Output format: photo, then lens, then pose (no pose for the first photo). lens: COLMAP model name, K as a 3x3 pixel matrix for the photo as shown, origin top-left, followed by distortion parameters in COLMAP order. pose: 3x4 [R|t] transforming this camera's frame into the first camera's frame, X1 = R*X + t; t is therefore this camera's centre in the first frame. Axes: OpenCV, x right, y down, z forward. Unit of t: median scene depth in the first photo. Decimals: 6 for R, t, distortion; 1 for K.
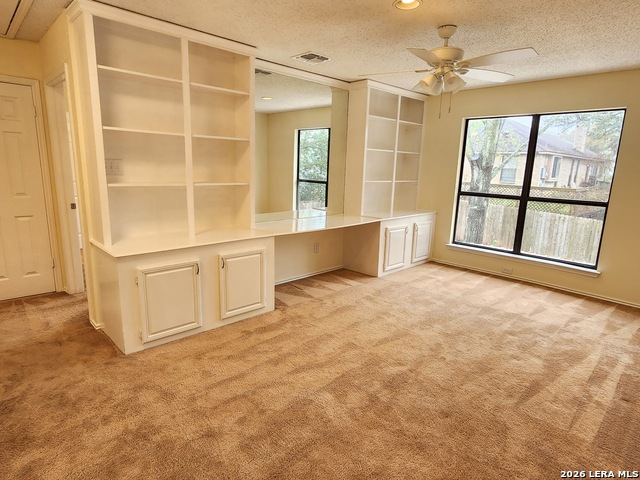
lens RADIAL K [[366.1, 0, 321.8], [0, 366.1, 242.3], [0, 0, 1]] dist [-0.003977, 0.000549]
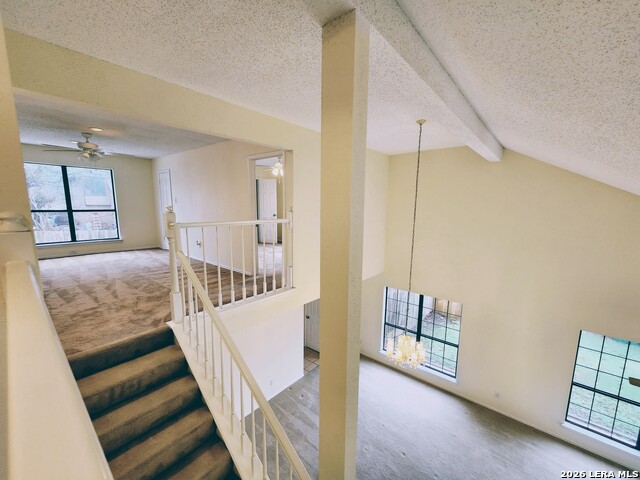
lens RADIAL K [[262.1, 0, 317.5], [0, 262.1, 242.8], [0, 0, 1]] dist [-0.001112, 0.001714]
pose [[-0.102816, -0.179936, 0.978290, -1.071825], [0.188409, 0.962176, 0.196773, 0.010369], [-0.976694, 0.204550, -0.065026, -0.111870]]
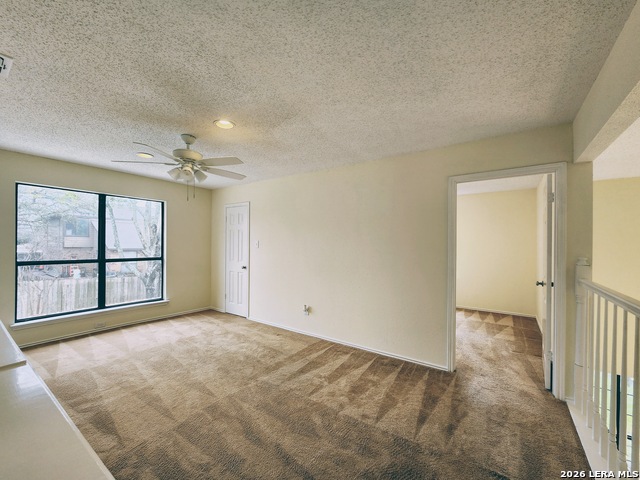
lens RADIAL K [[262.1, 0, 318.7], [0, 262.1, 243.3], [0, 0, 1]] dist [-0.001112, 0.001714]
pose [[-0.179530, -0.028964, 0.983326, -0.502569], [0.185406, 0.980657, 0.062736, -0.119530], [-0.966123, 0.193578, -0.170687, 0.544394]]
